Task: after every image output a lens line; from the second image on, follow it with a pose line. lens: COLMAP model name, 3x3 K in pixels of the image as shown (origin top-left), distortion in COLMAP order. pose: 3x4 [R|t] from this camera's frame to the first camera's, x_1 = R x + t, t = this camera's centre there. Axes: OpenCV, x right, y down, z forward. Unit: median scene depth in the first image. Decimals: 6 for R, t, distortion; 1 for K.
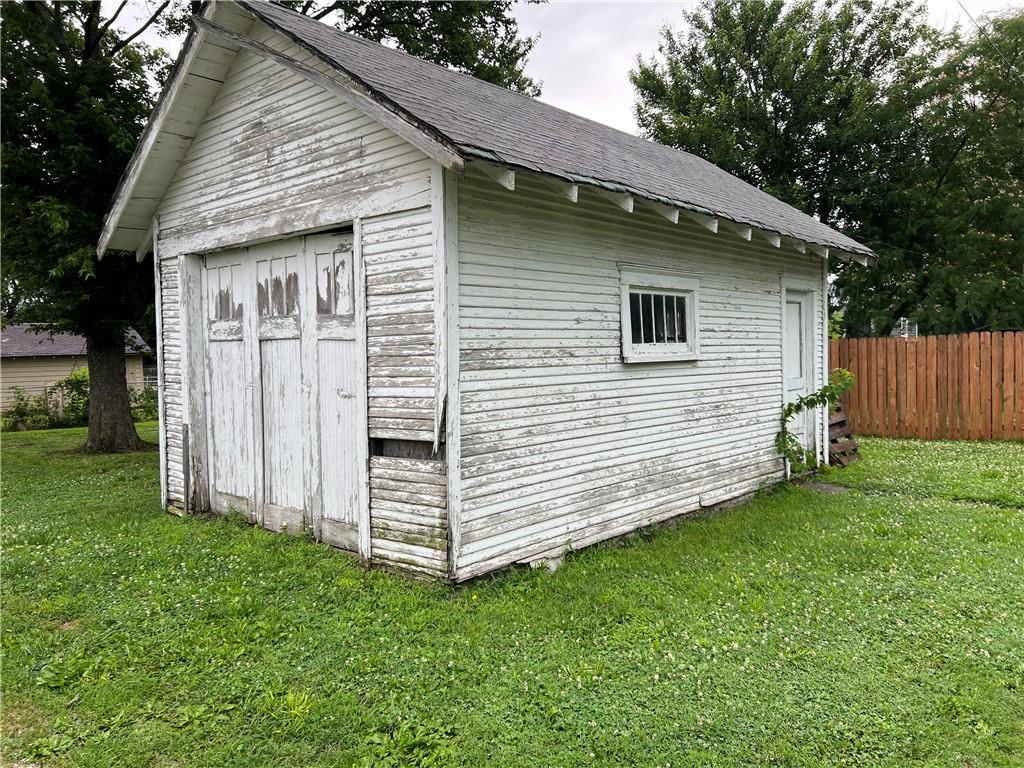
lens RADIAL K [[767.9, 0, 516.2], [0, 767.9, 383.3], [0, 0, 1]] dist [0.060043, -0.056218]
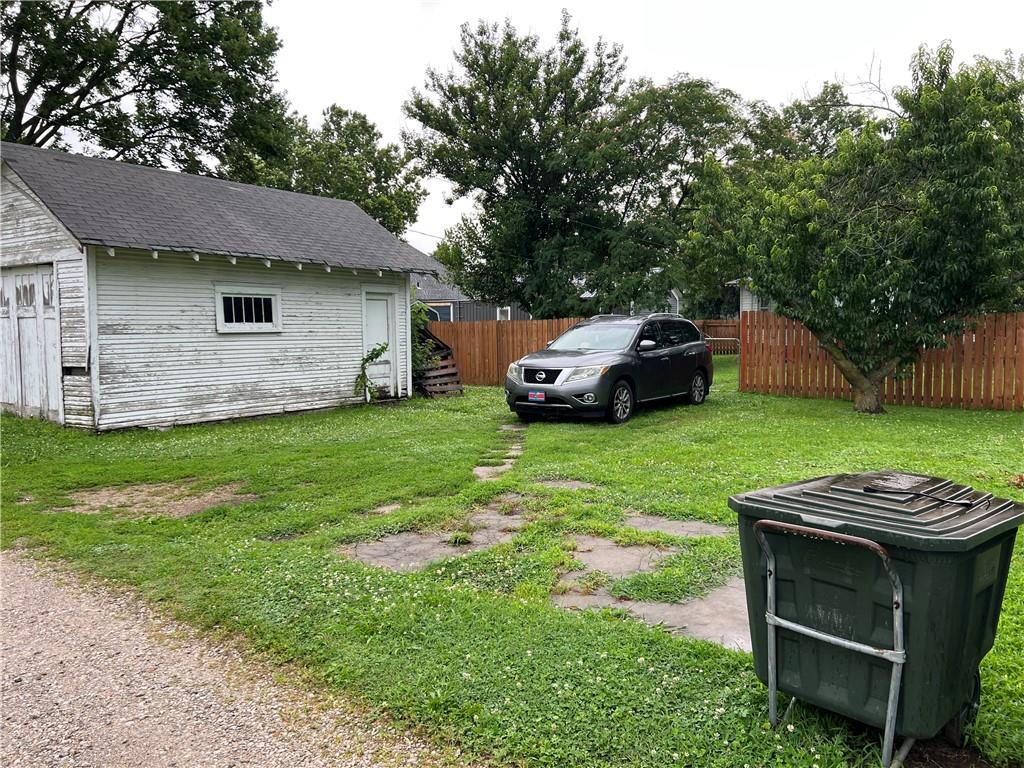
lens RADIAL K [[767.9, 0, 510.3], [0, 767.9, 382.4], [0, 0, 1]] dist [0.060043, -0.056218]
pose [[0.992917, 0.005012, 0.118703, 0.698947], [-0.008979, 0.999418, 0.032902, 0.030496], [-0.118469, -0.033735, 0.992385, -1.131532]]
